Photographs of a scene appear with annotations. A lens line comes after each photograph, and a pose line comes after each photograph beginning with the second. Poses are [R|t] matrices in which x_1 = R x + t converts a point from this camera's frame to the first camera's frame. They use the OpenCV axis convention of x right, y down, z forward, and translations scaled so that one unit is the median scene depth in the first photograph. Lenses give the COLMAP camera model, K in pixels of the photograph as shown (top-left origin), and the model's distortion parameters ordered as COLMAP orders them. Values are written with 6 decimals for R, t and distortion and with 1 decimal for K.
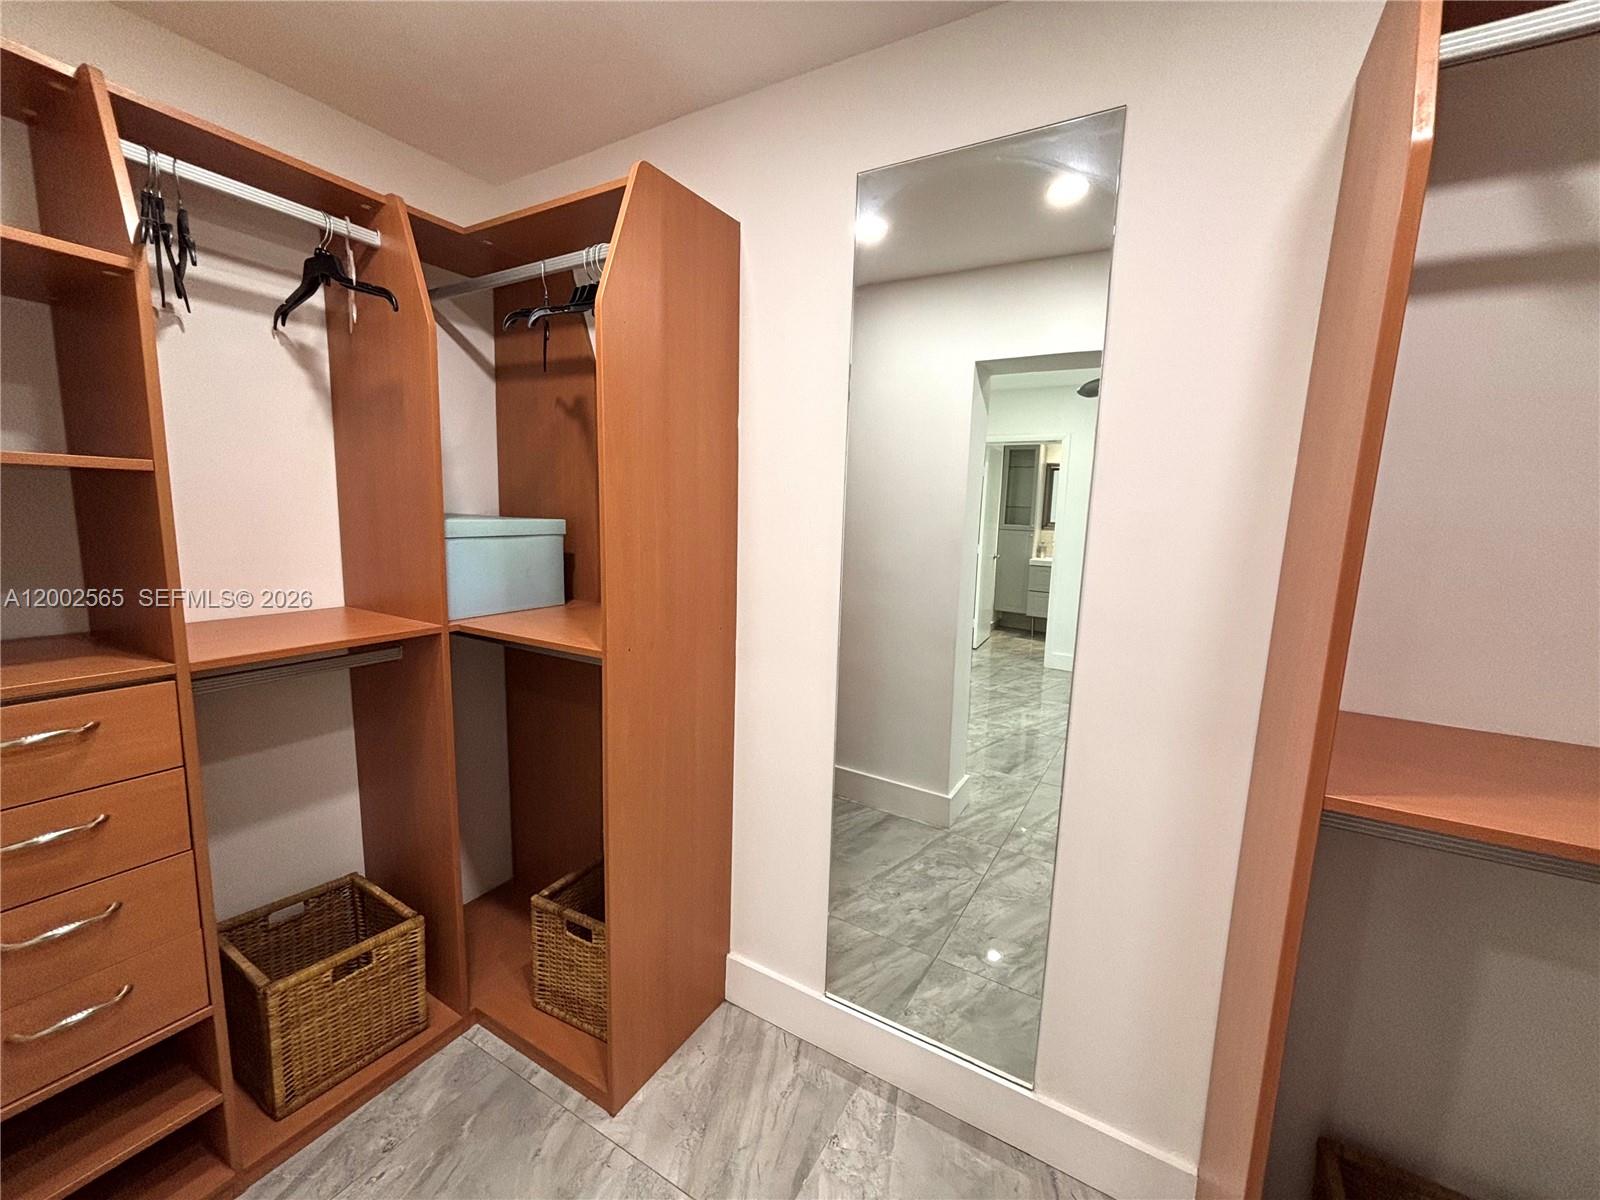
lens RADIAL K [[643.8, 0, 802.3], [0, 643.8, 601.1], [0, 0, 1]] dist [0.004478, 0.000539]
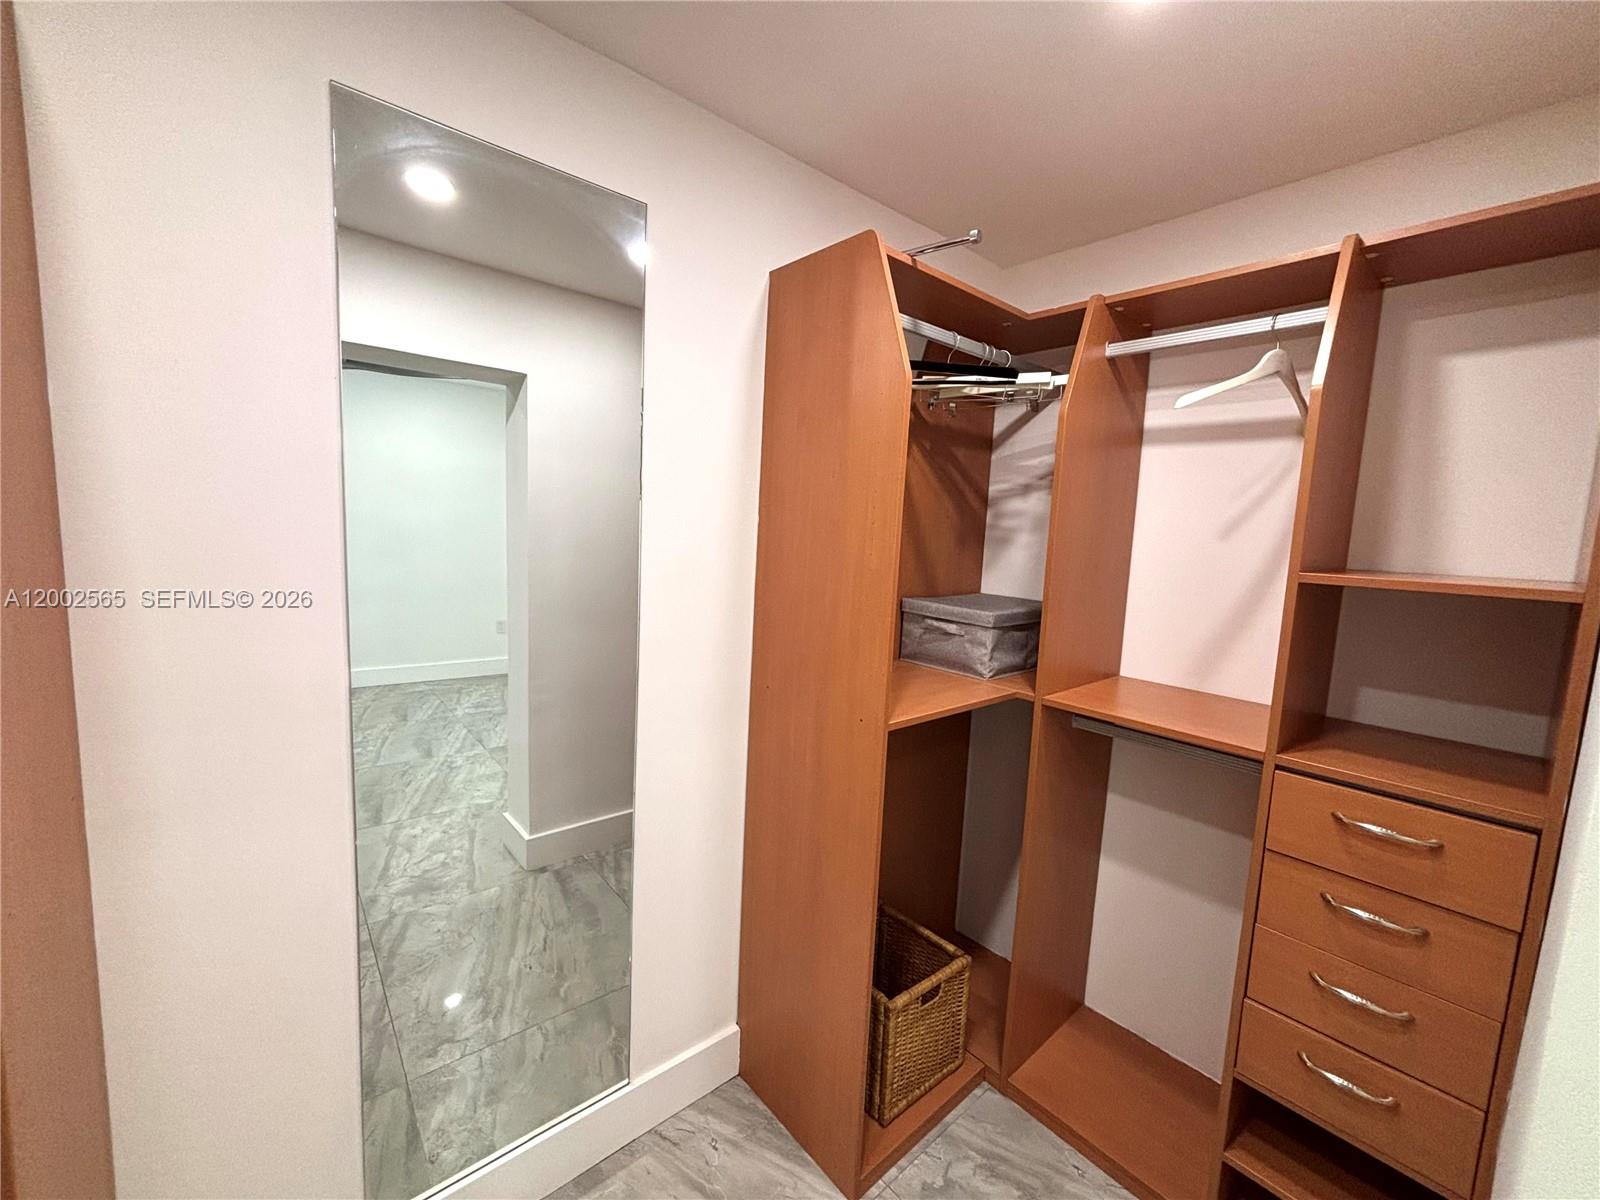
lens RADIAL K [[643.8, 0, 800.3], [0, 643.8, 599.6], [0, 0, 1]] dist [0.004478, 0.000539]
pose [[0.319352, -0.121831, 0.939772, -0.338266], [0.090229, 0.991105, 0.097824, -0.087076], [-0.943331, 0.053554, 0.327504, 0.243908]]
